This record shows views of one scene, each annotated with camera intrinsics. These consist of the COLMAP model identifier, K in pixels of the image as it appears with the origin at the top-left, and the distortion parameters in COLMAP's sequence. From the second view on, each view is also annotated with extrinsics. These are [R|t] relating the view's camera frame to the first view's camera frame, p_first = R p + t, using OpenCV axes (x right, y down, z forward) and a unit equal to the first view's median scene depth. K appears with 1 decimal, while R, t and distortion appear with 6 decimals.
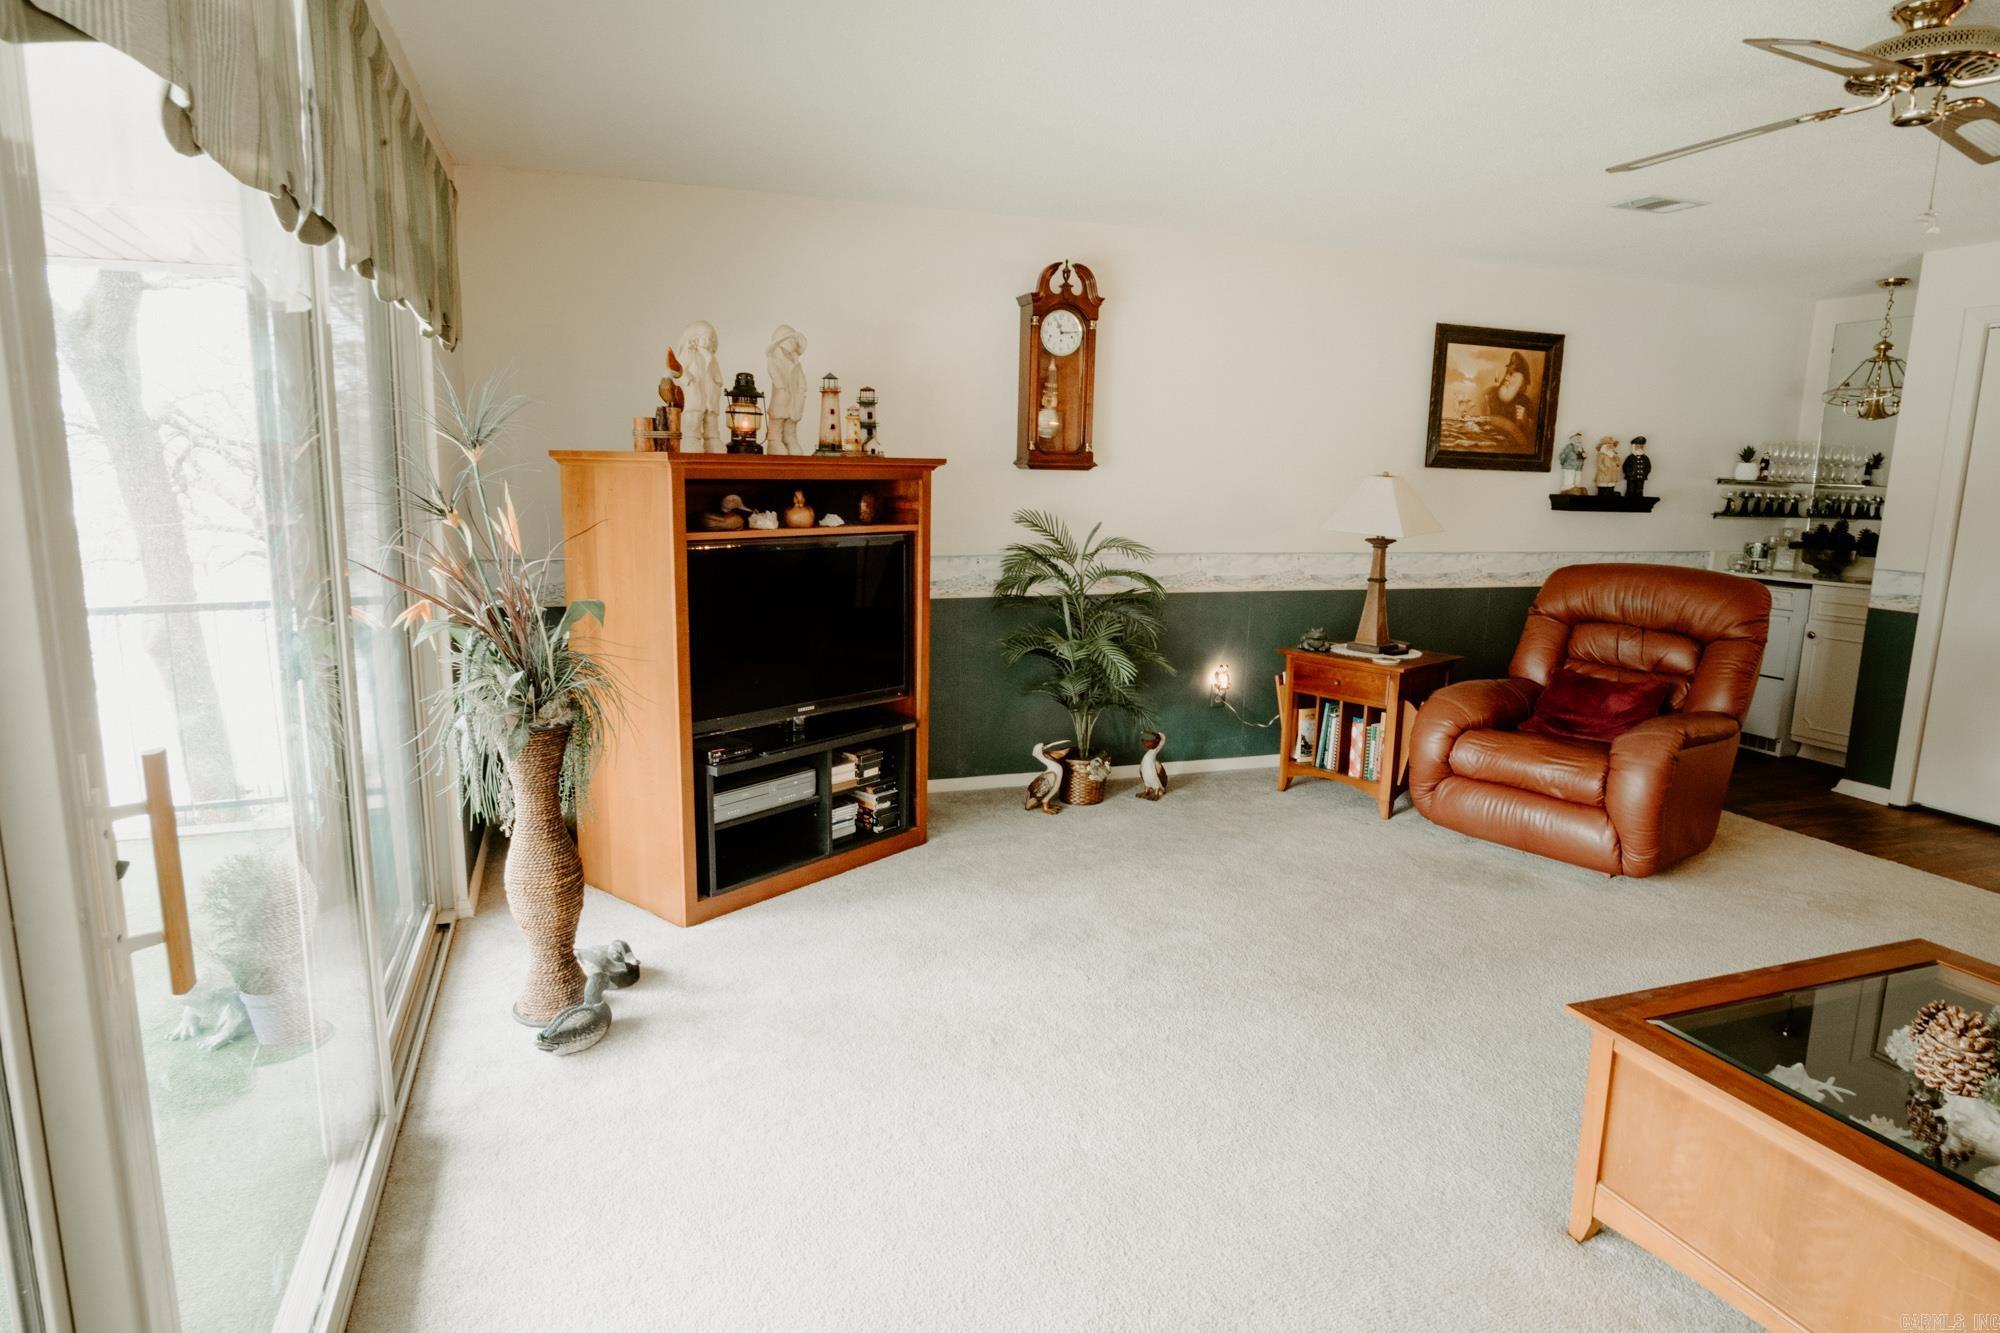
lens RADIAL K [[1143.2, 0, 998.4], [0, 1143.2, 673.3], [0, 0, 1]] dist [-0.039980, 0.016585]
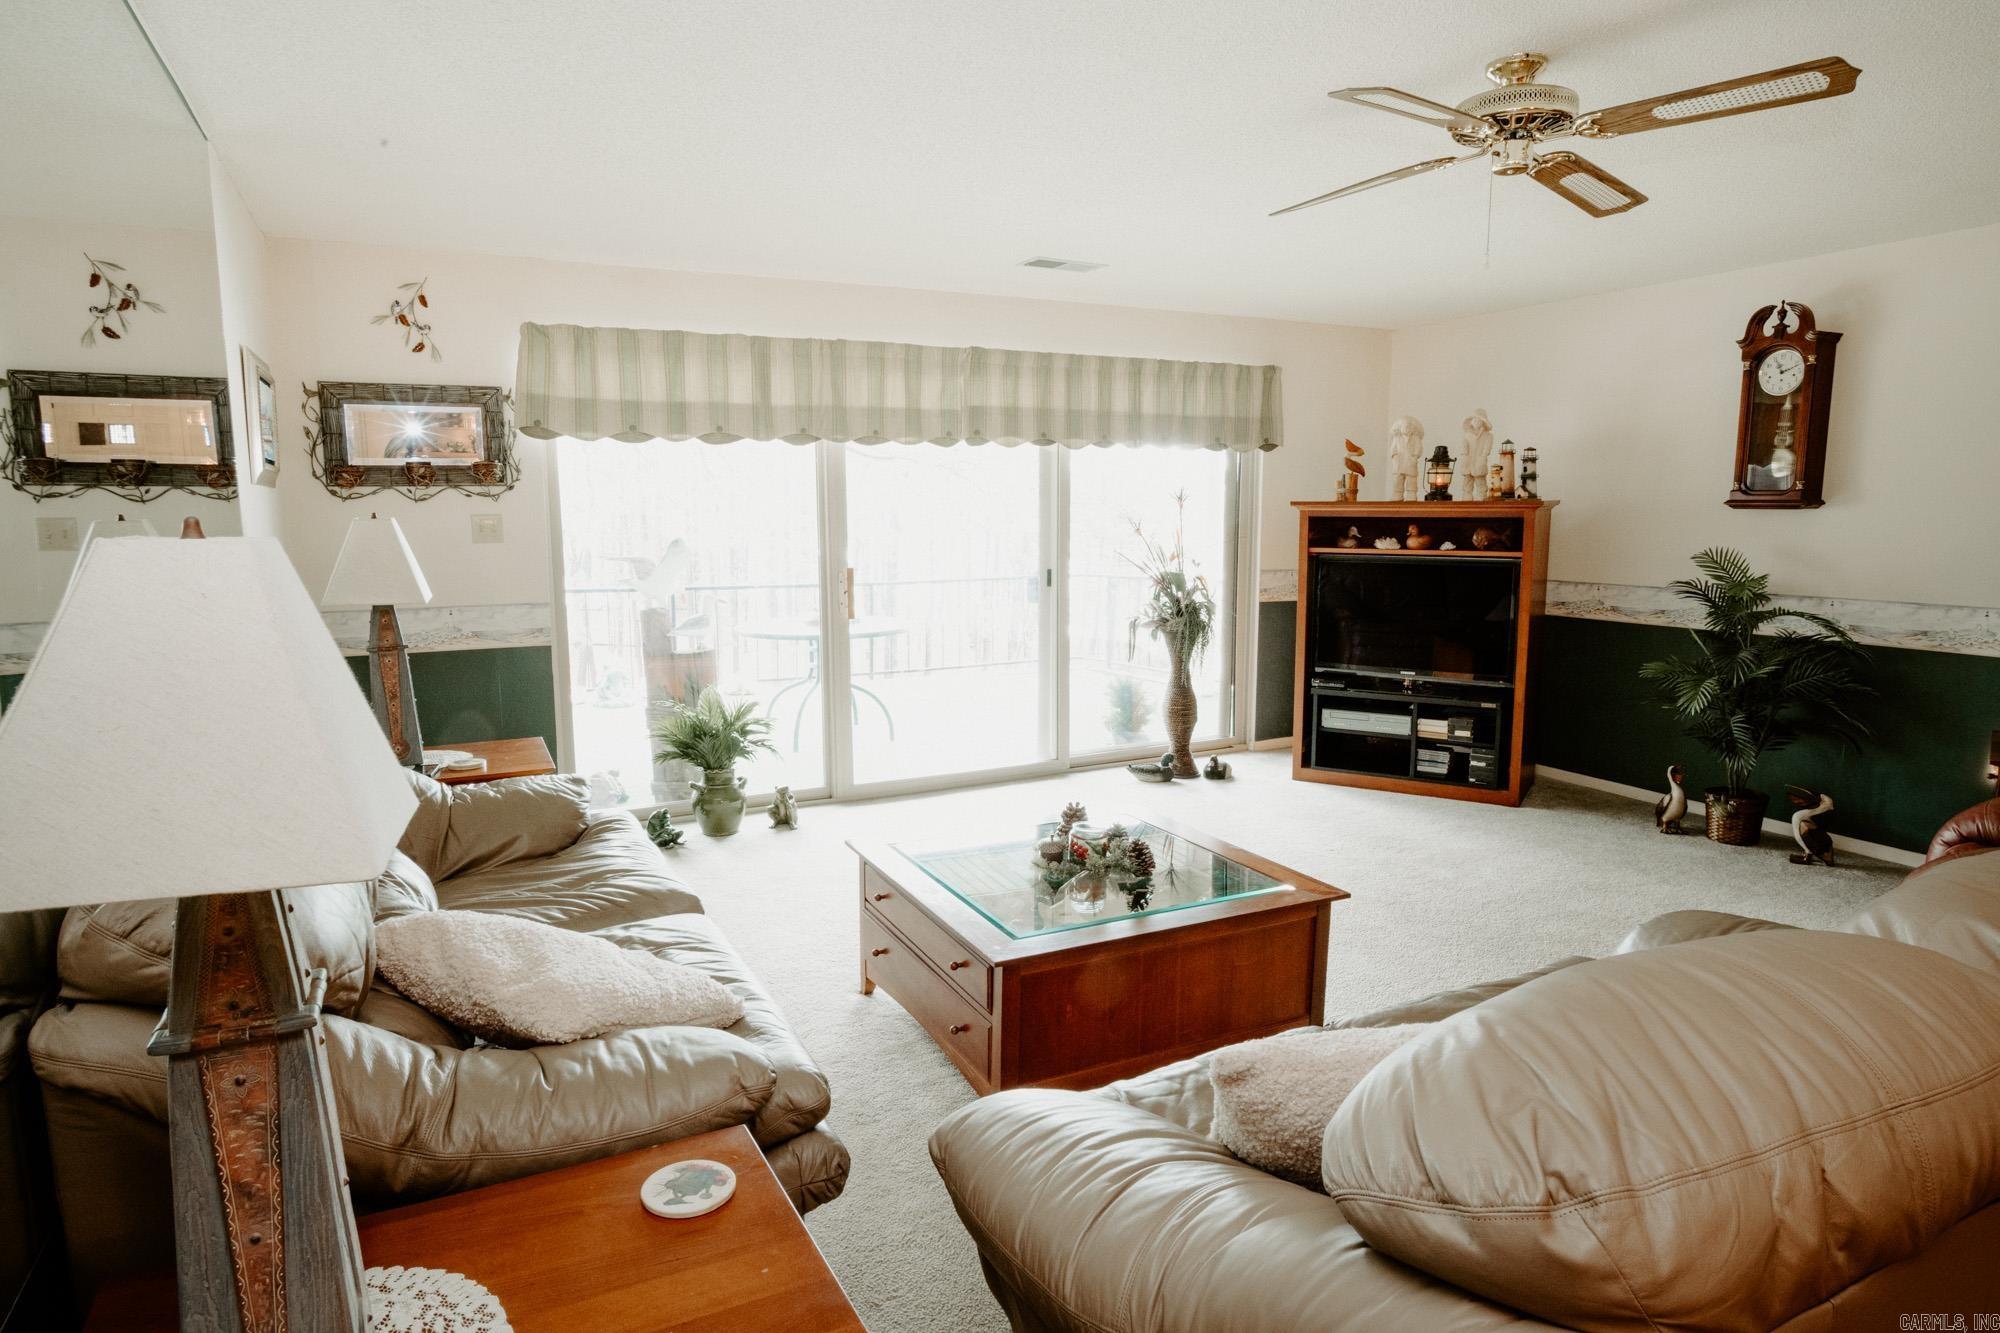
lens RADIAL K [[1143.2, 0, 998.3], [0, 1143.2, 676.4], [0, 0, 1]] dist [-0.039980, 0.016585]
pose [[0.126245, 0.127453, -0.983777, 0.978178], [-0.169540, 0.979893, 0.105193, -0.023957], [0.977404, 0.153509, 0.145315, 0.223996]]
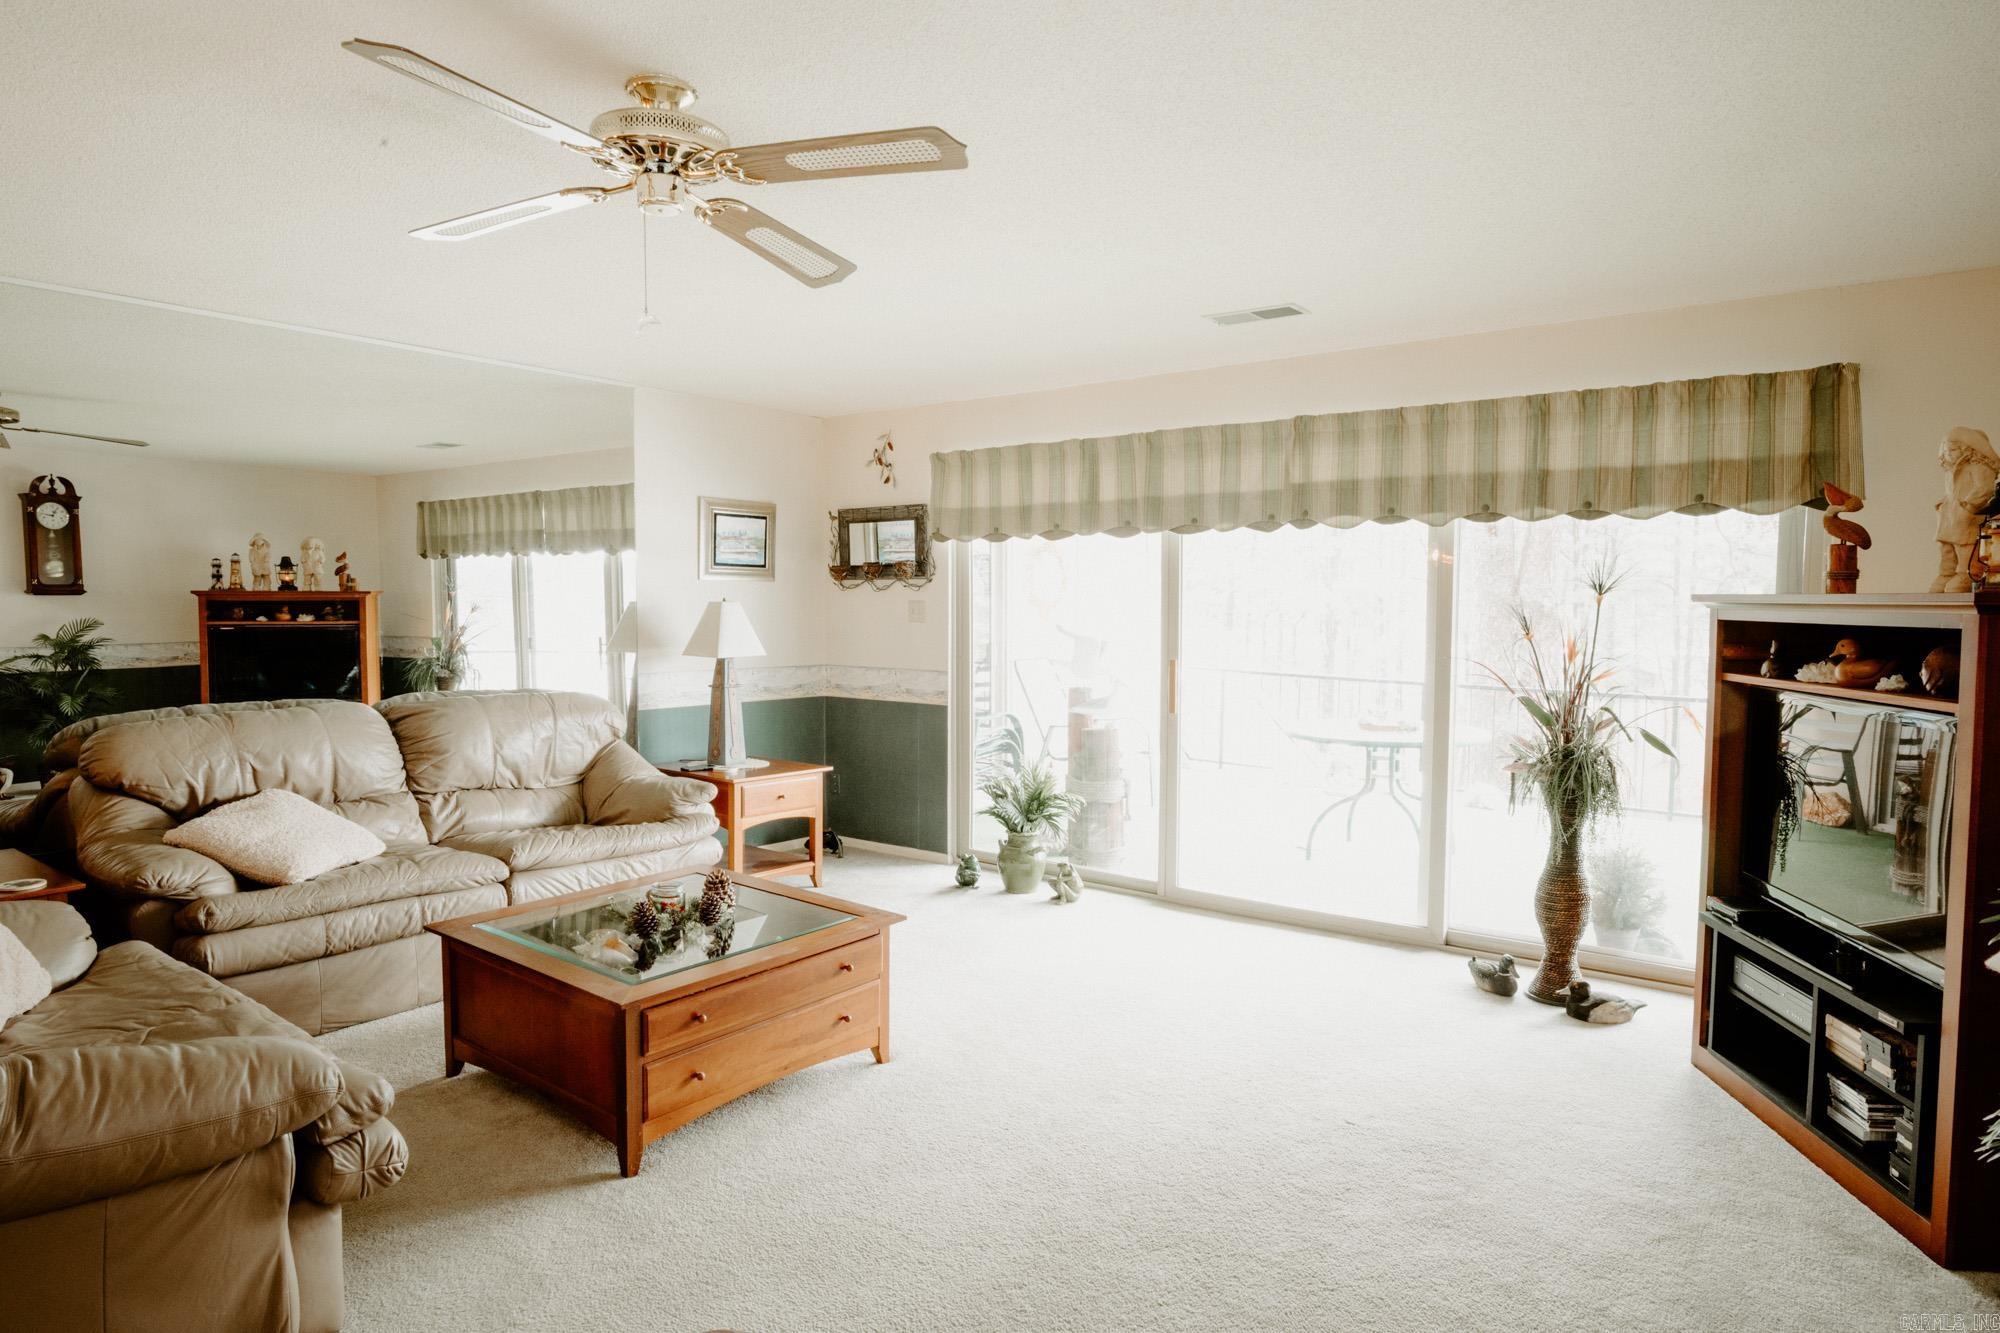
lens RADIAL K [[1143.2, 0, 996.5], [0, 1143.2, 669.1], [0, 0, 1]] dist [-0.039980, 0.016585]
pose [[-0.840100, 0.012371, -0.542291, 0.568593], [-0.115377, 0.972787, 0.200930, -0.178326], [0.530020, 0.231369, -0.815811, 1.037720]]
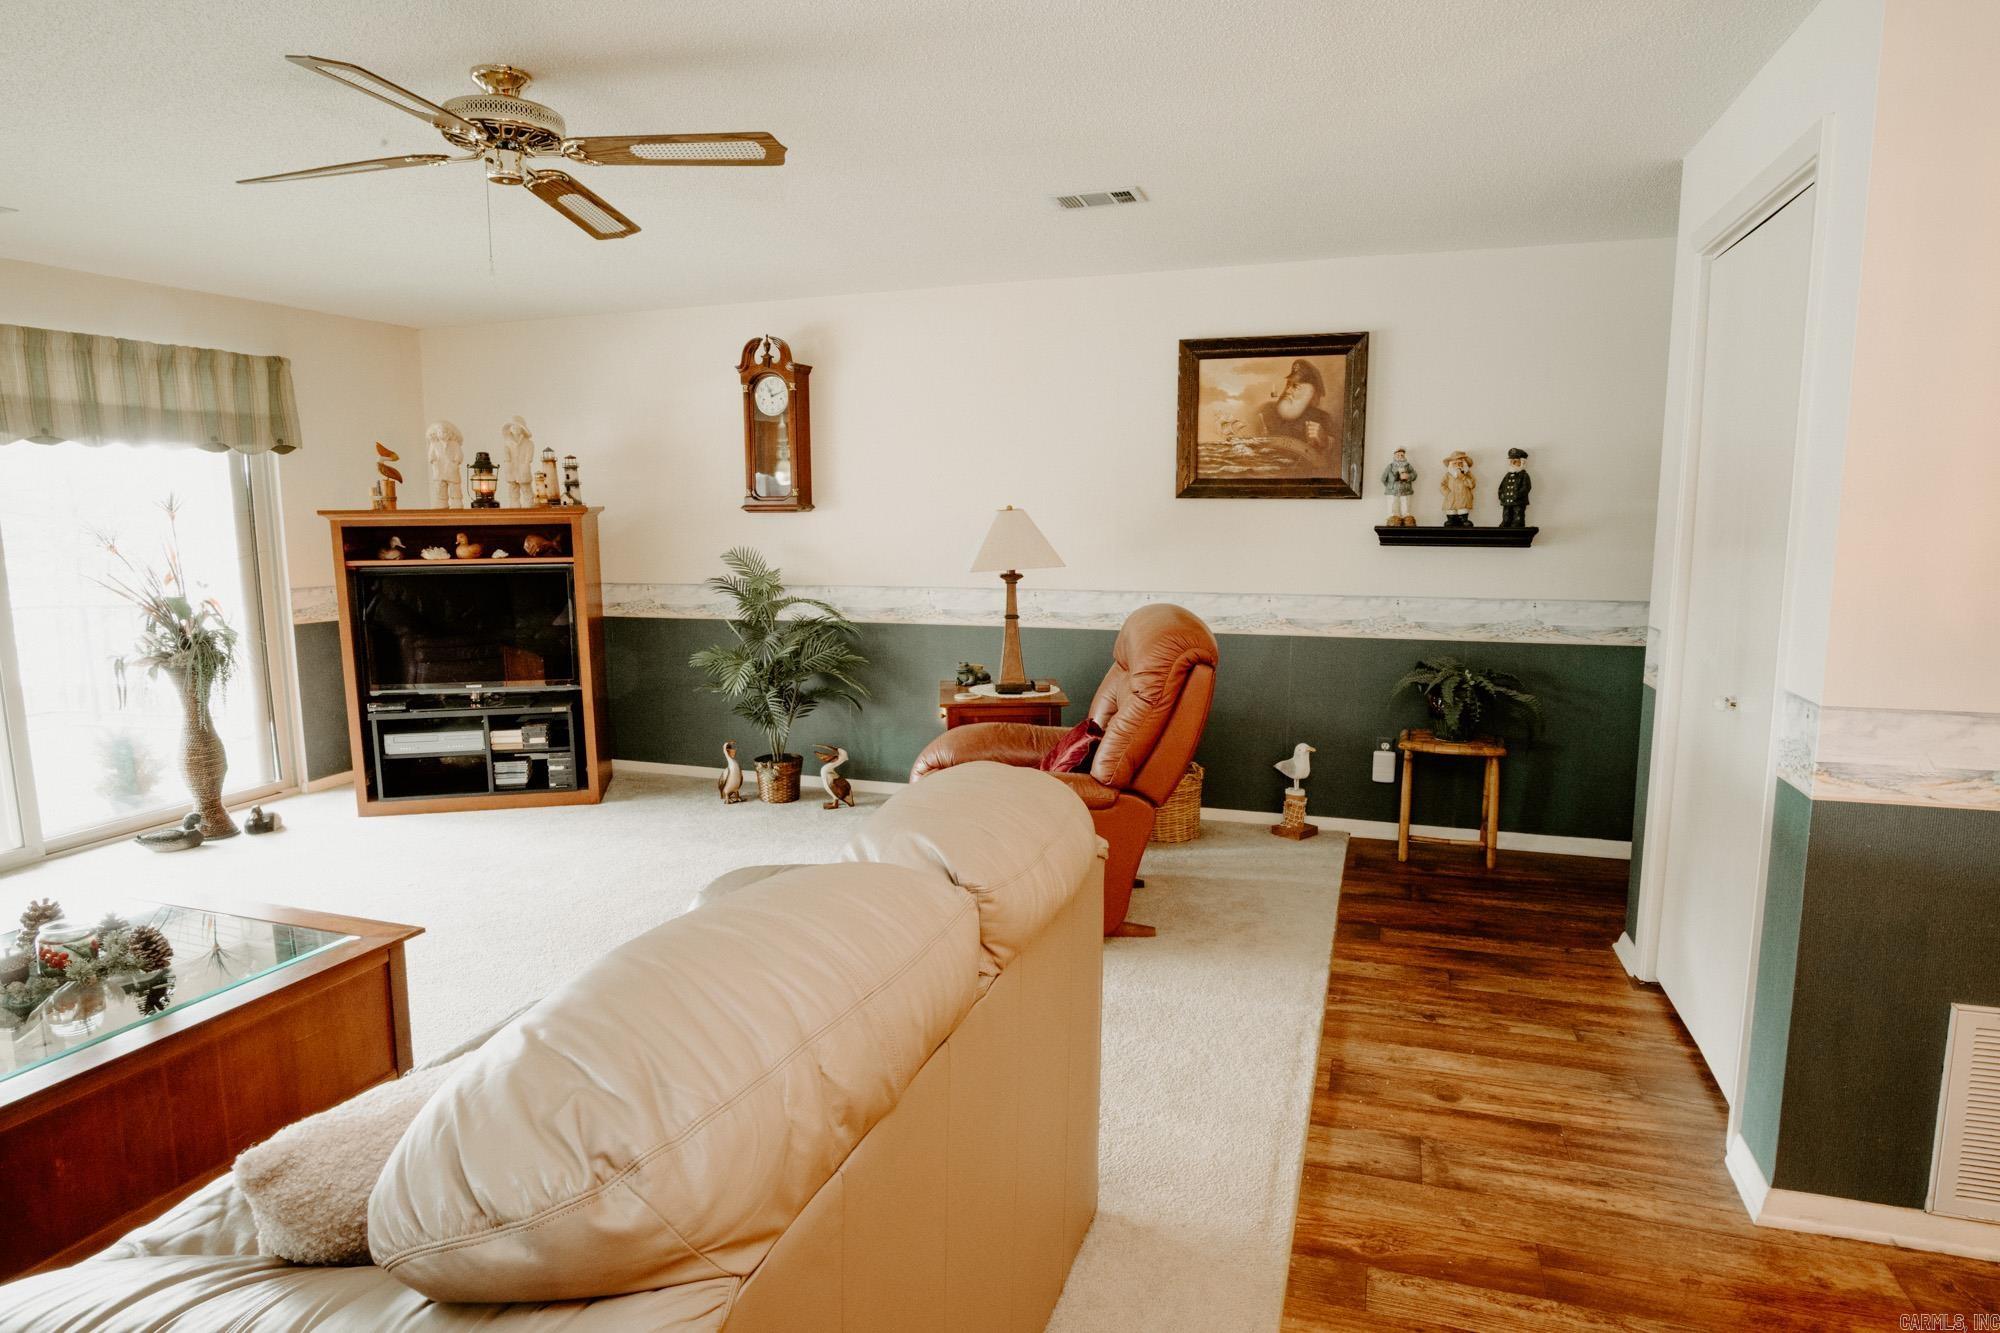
lens RADIAL K [[1143.2, 0, 1000.4], [0, 1143.2, 677.4], [0, 0, 1]] dist [-0.039980, 0.016585]
pose [[0.782806, 0.067556, -0.618588, 0.986990], [-0.088816, 0.996041, -0.003616, -0.027105], [0.615894, 0.057772, 0.785708, 0.241000]]
